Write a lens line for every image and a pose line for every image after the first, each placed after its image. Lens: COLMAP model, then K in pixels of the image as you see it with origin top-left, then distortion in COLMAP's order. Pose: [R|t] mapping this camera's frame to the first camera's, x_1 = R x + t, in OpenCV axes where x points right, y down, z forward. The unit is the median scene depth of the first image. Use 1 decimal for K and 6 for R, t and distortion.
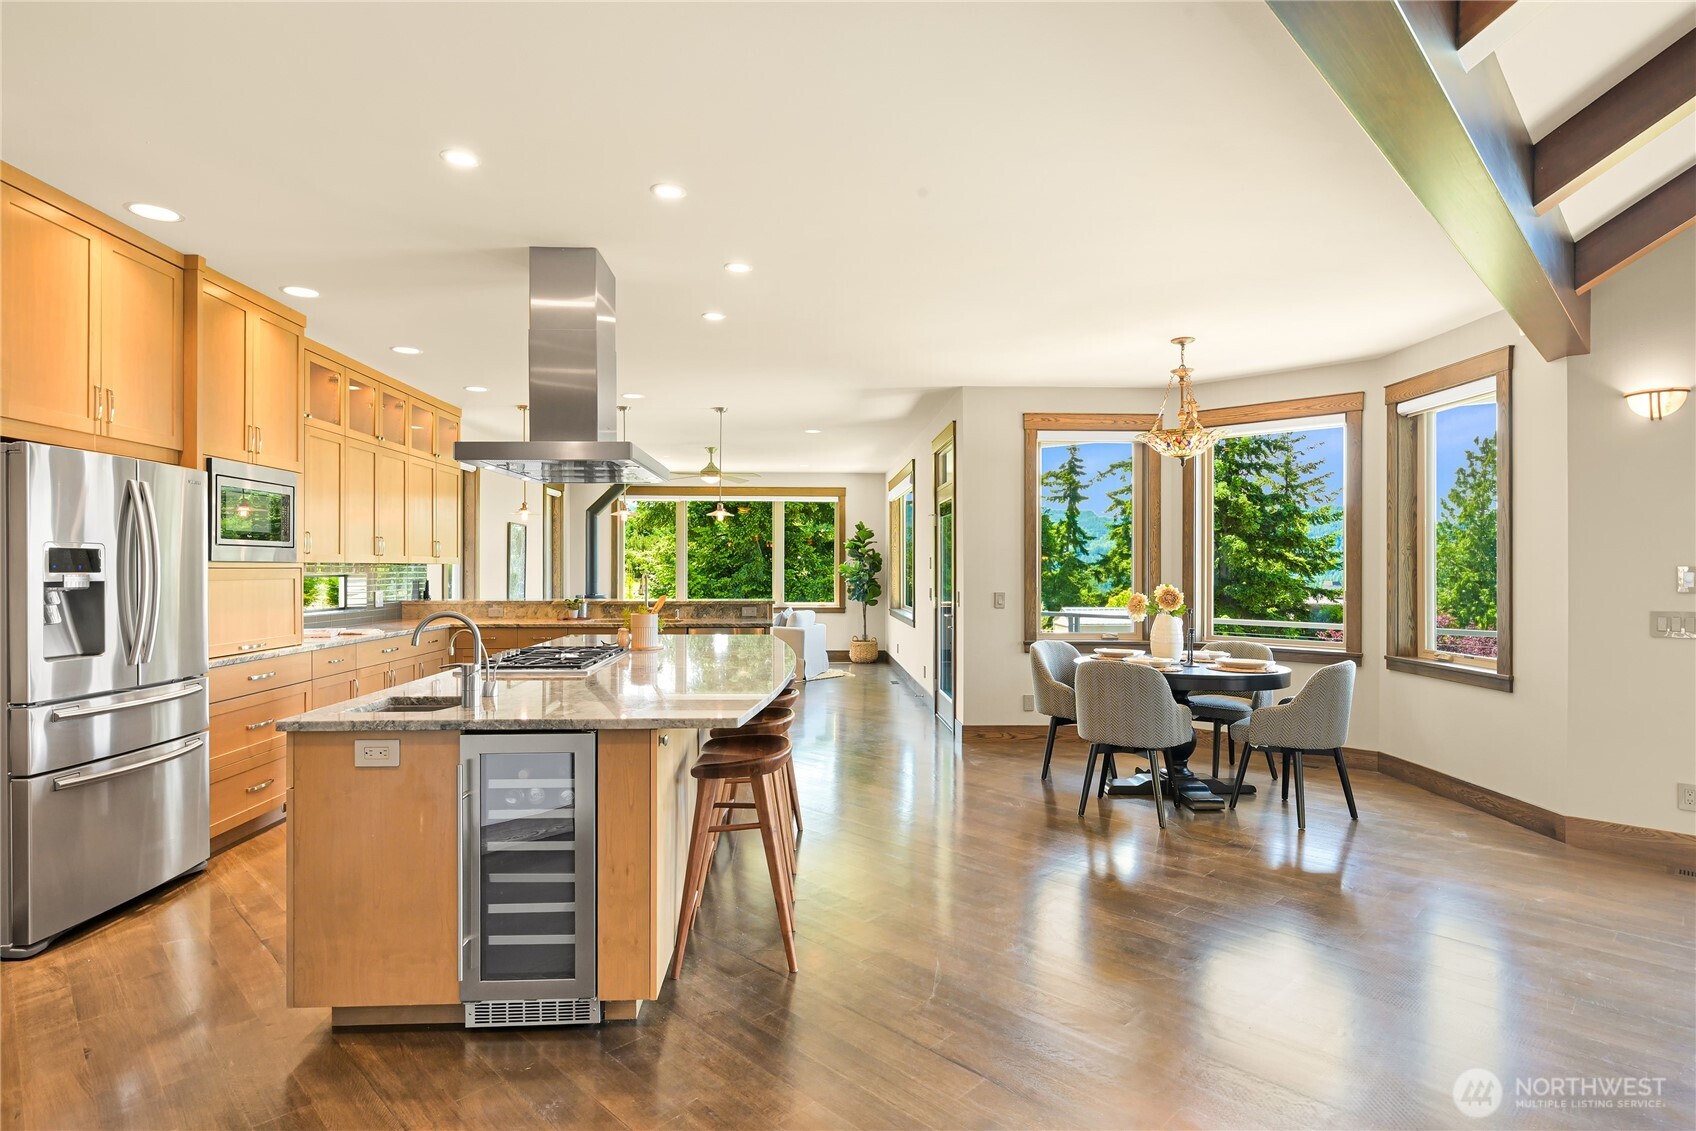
lens RADIAL K [[873.3, 0, 848.0], [0, 873.3, 565.5], [0, 0, 1]] dist [0.001955, 0.000752]
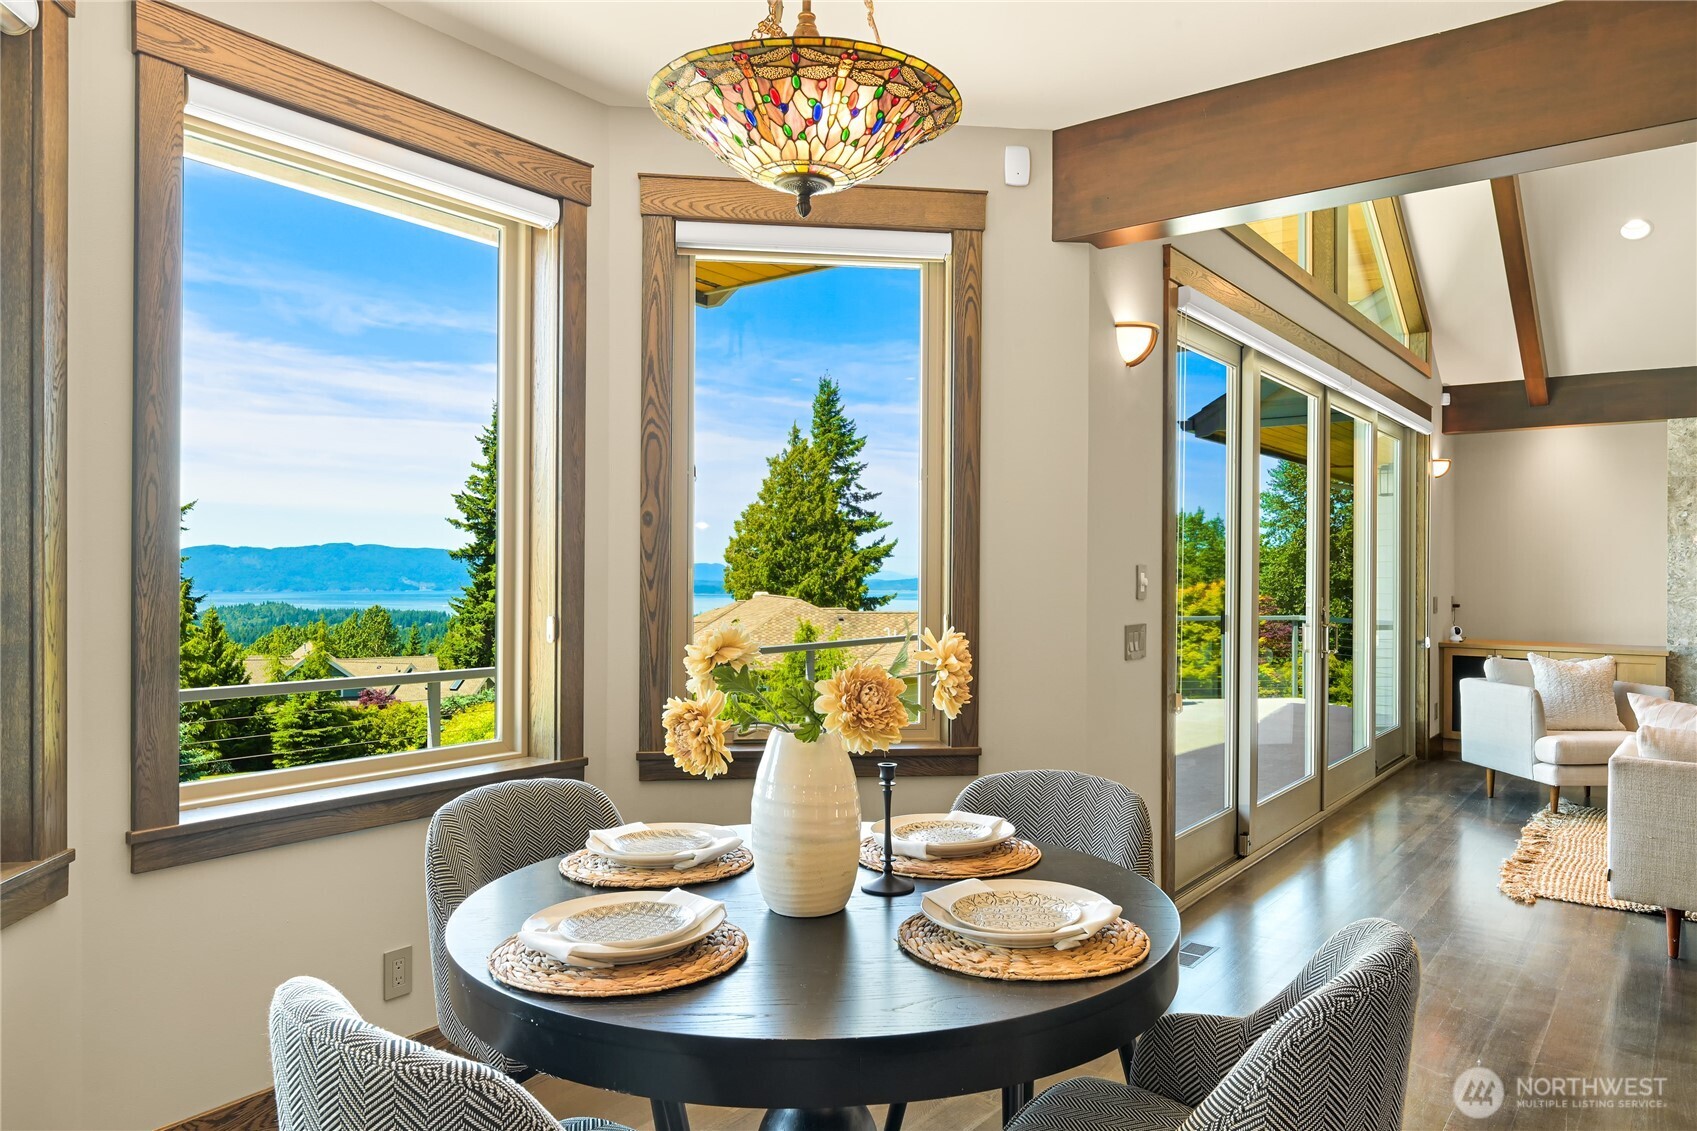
lens RADIAL K [[1123.5, 0, 846.5], [0, 1123.5, 569.8], [0, 0, 1]] dist [0.001696, 0.001005]
pose [[-0.123574, -0.003215, 0.992330, 0.004790], [-0.007403, 0.999970, 0.002318, 0.001916], [-0.992308, -0.007060, -0.123594, 0.545004]]
